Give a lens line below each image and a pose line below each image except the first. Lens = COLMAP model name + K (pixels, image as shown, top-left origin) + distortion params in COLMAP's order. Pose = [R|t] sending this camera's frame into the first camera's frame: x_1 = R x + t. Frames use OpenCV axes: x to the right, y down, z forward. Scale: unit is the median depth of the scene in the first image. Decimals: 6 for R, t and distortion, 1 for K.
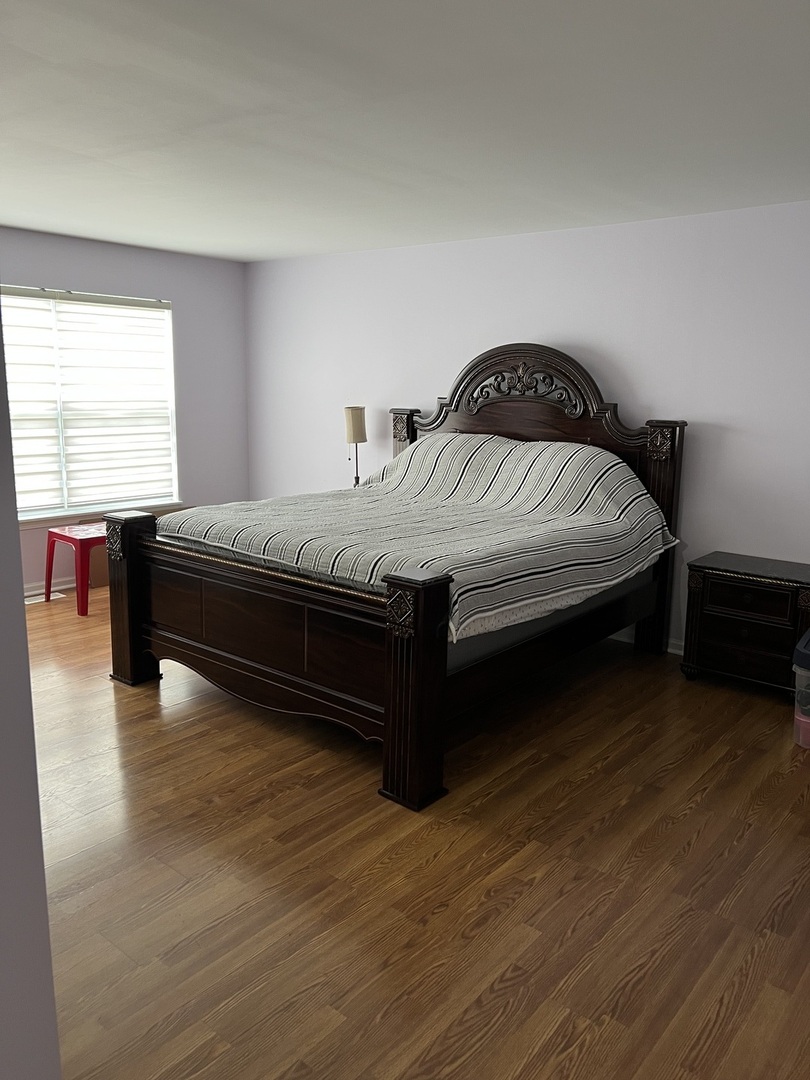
lens RADIAL K [[812.3, 0, 412.7], [0, 812.3, 538.9], [0, 0, 1]] dist [0.046060, 0.006713]
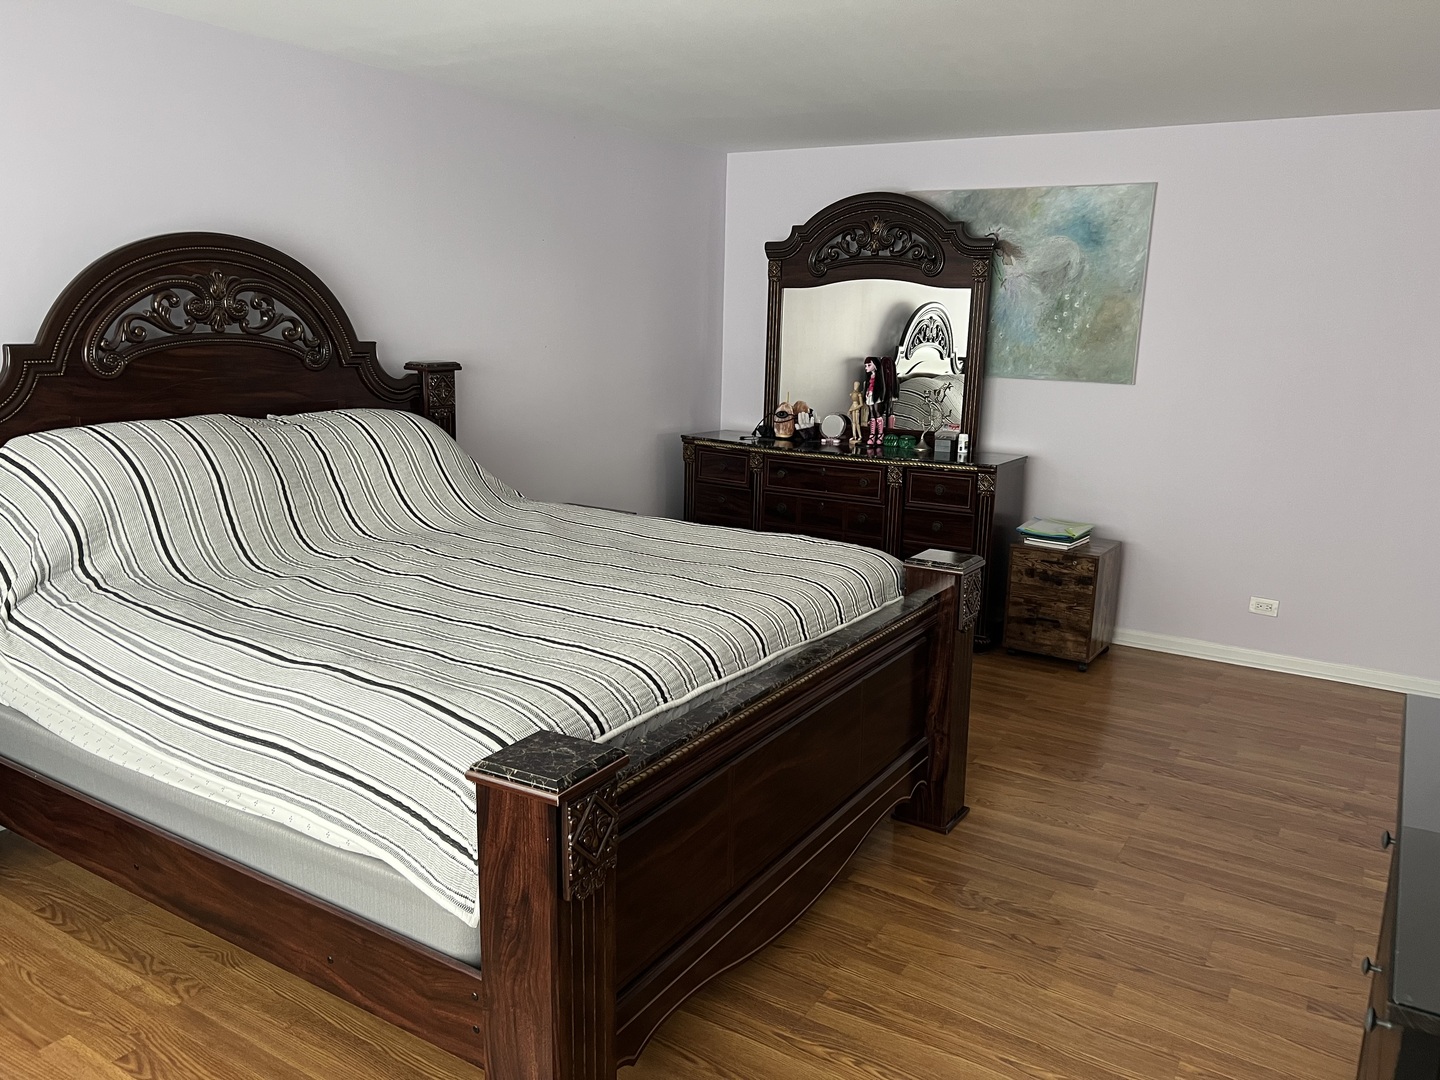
lens RADIAL K [[1083.1, 0, 729.6], [0, 1083.1, 540.5], [0, 0, 1]] dist [0.046060, 0.006713]
pose [[-0.131286, -0.226446, 0.965135, -0.633183], [0.166923, 0.954612, 0.246684, -0.173638], [-0.977190, 0.193489, -0.087528, 0.791995]]
